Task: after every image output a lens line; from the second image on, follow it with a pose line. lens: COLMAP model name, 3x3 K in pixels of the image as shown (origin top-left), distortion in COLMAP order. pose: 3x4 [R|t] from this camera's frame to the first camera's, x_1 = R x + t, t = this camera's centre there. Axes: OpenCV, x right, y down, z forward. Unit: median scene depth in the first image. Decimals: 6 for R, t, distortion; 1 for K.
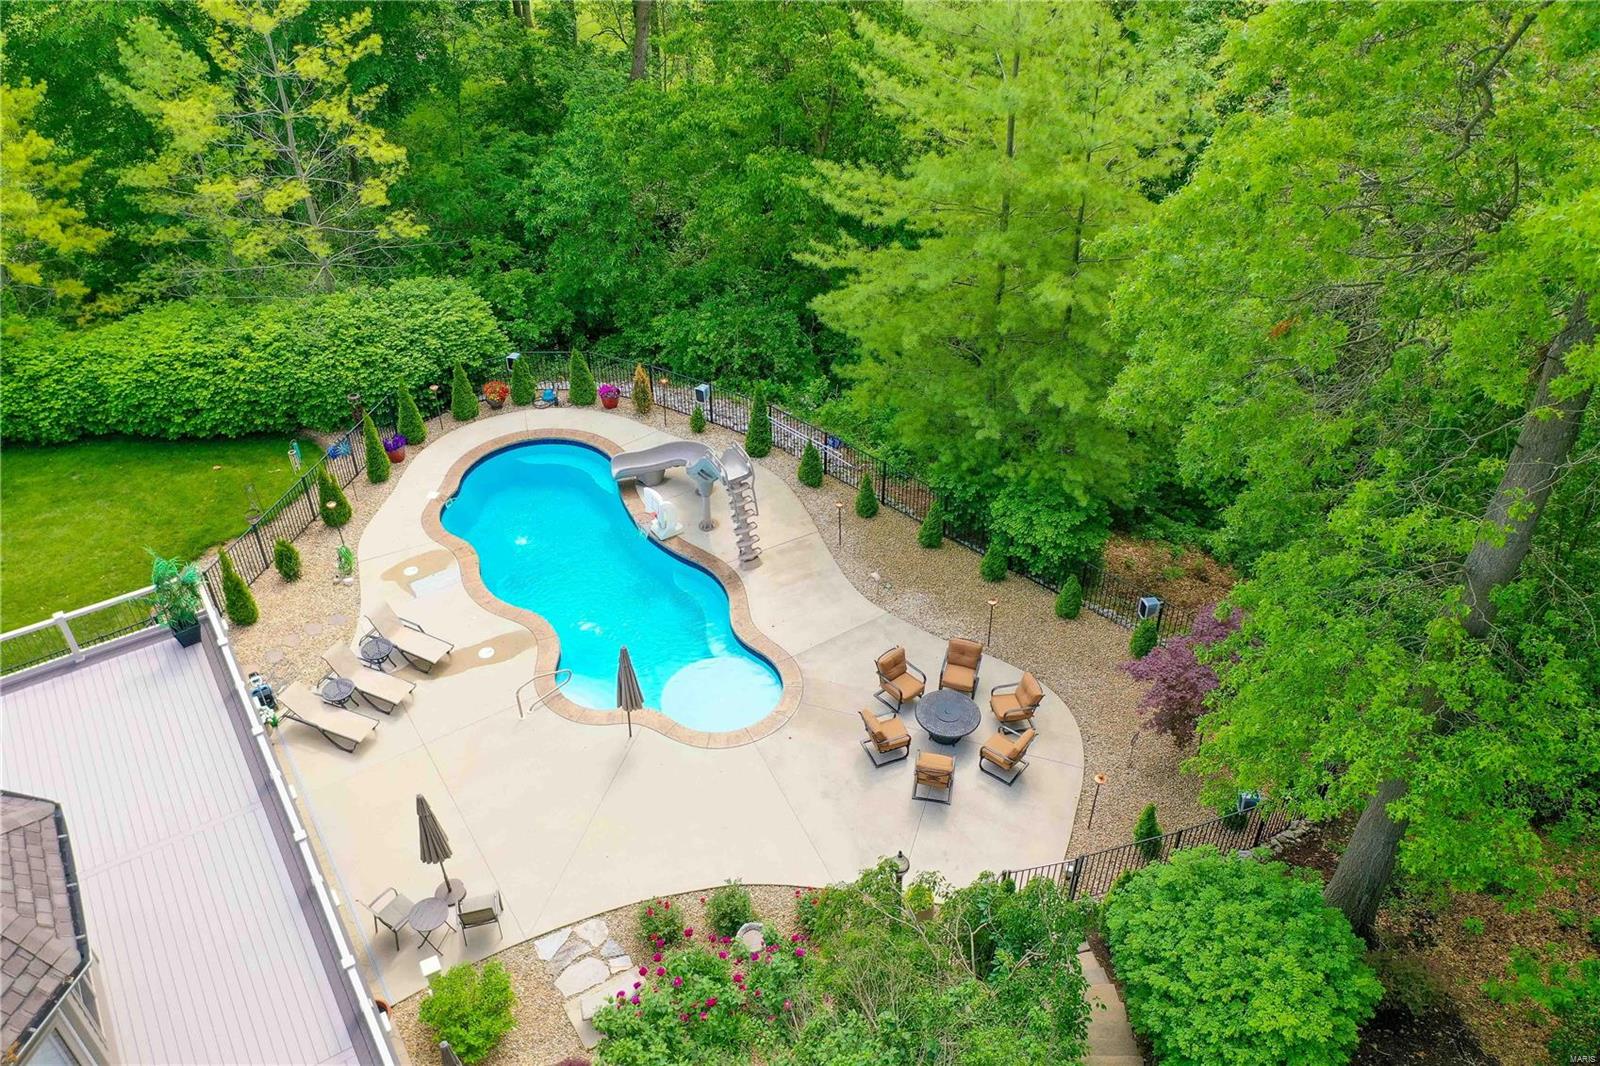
lens RADIAL K [[1274.2, 0, 800.1], [0, 1274.2, 526.0], [0, 0, 1]] dist [0.014282, 0.000692]
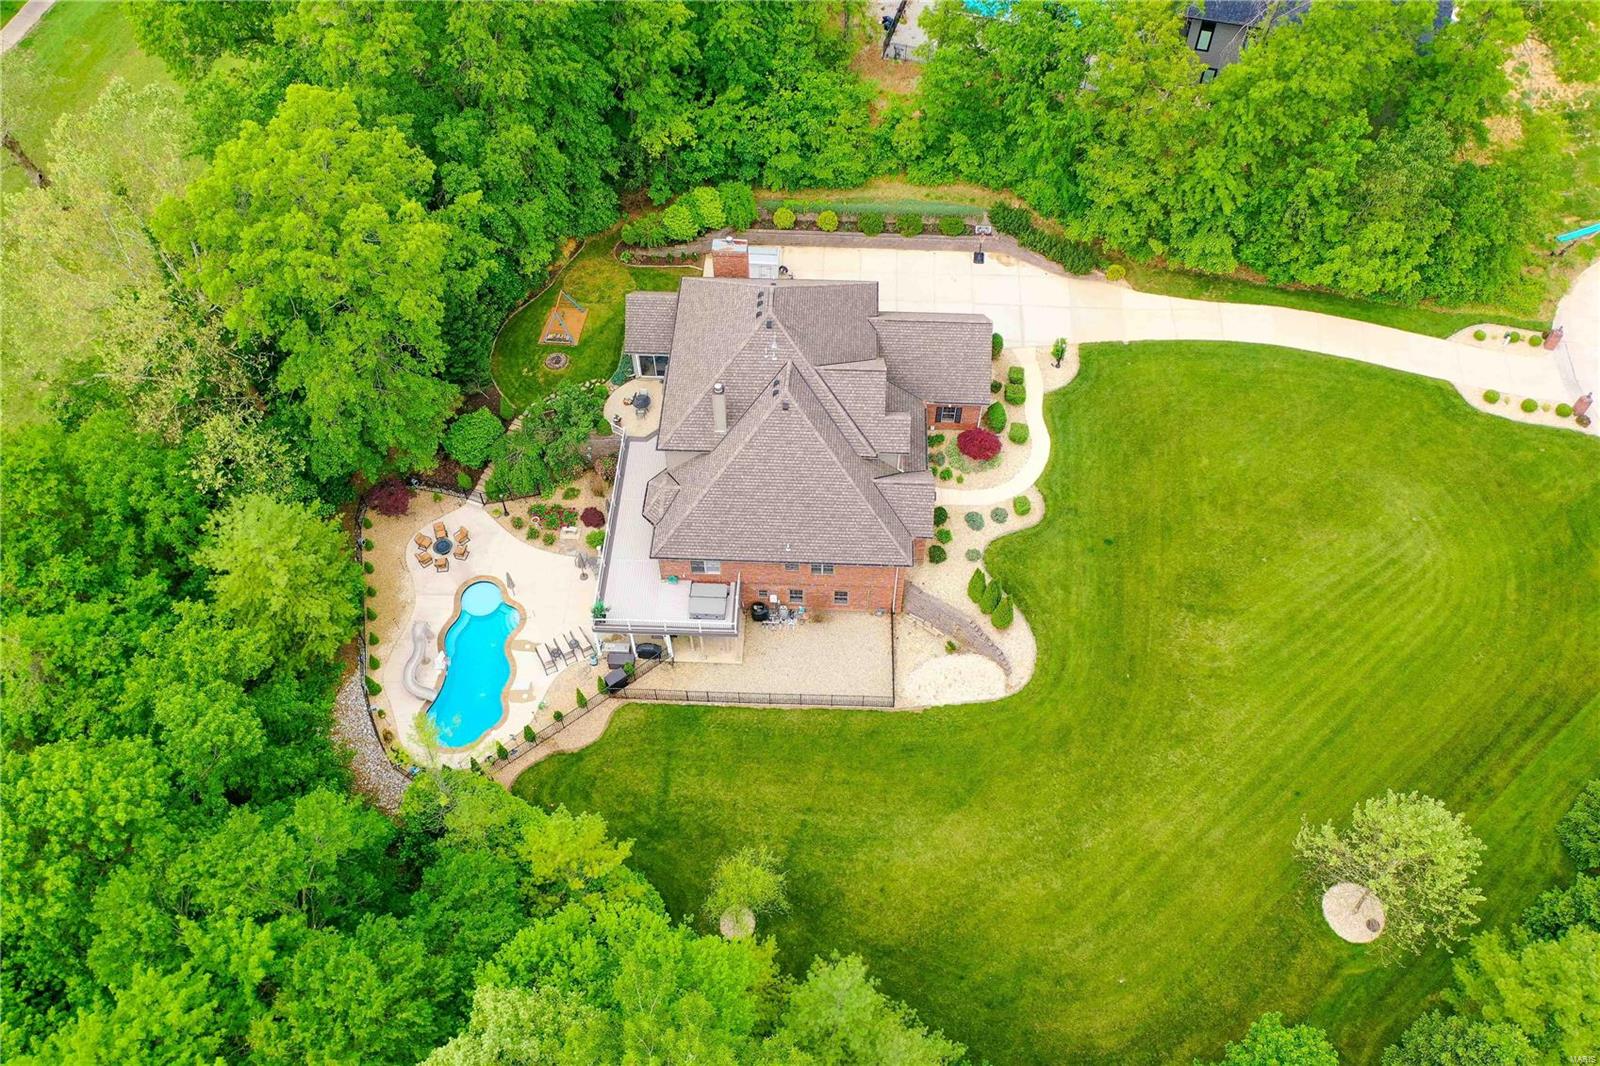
lens RADIAL K [[1274.2, 0, 799.6], [0, 1274.2, 529.1], [0, 0, 1]] dist [0.014282, 0.000692]
pose [[-0.821179, -0.451244, 0.349349, -1.539069], [0.356990, 0.071407, 0.931375, -2.251091], [-0.445223, 0.889539, 0.102452, 0.158556]]
